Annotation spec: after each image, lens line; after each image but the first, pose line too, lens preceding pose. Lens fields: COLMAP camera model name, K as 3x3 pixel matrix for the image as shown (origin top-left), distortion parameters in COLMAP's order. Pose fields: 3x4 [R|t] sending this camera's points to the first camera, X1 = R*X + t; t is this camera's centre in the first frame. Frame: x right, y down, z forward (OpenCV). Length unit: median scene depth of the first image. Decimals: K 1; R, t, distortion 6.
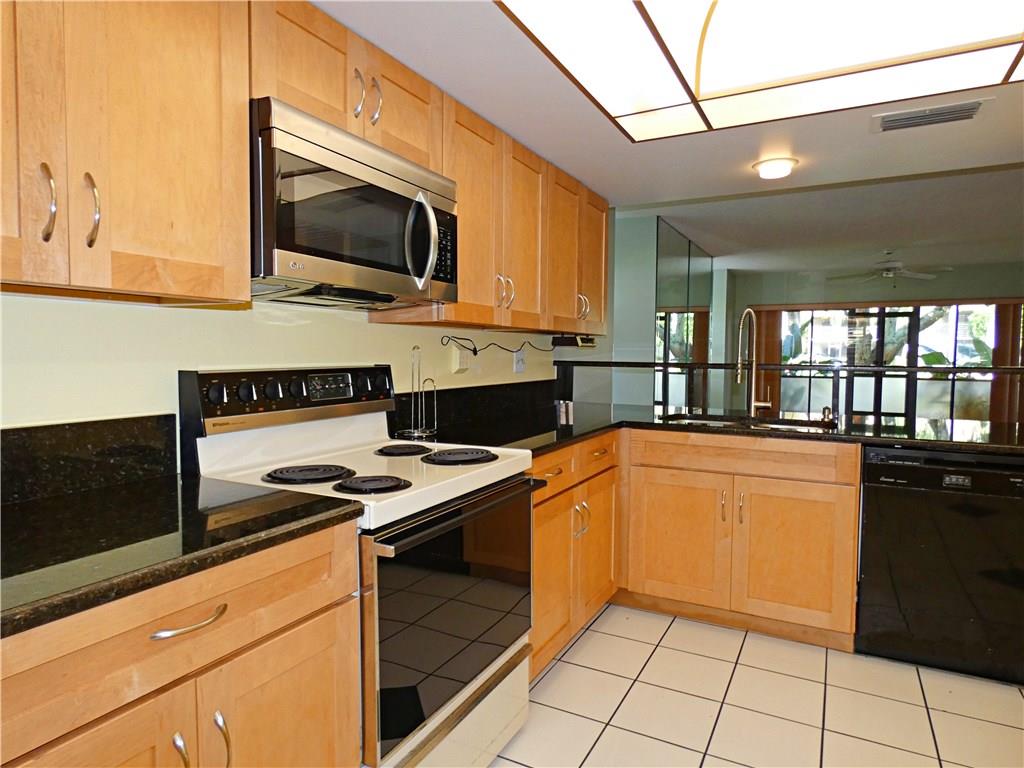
lens RADIAL K [[621.9, 0, 510.6], [0, 621.9, 383.6], [0, 0, 1]] dist [-0.002305, 0.000049]
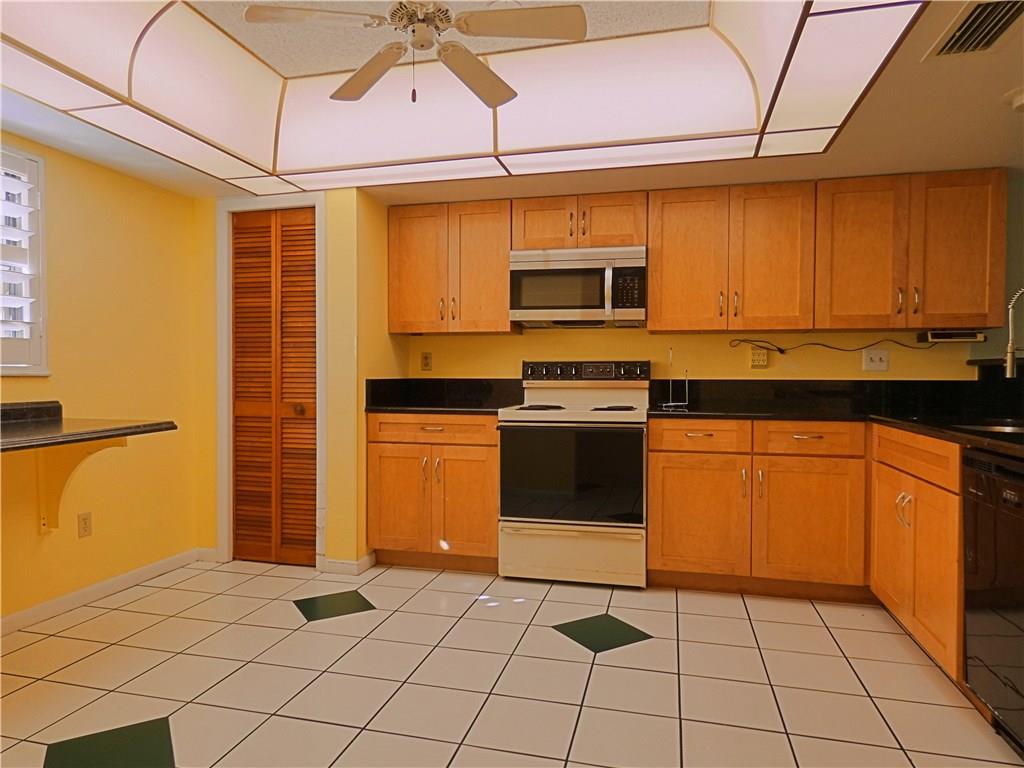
lens RADIAL K [[630.6, 0, 513.8], [0, 630.6, 384.2], [0, 0, 1]] dist [0.000256, -0.000068]
pose [[0.247322, 0.007584, -0.968904, 1.320768], [-0.051720, 0.998647, -0.005385, 0.060893], [0.967552, 0.051443, 0.247379, 0.250883]]
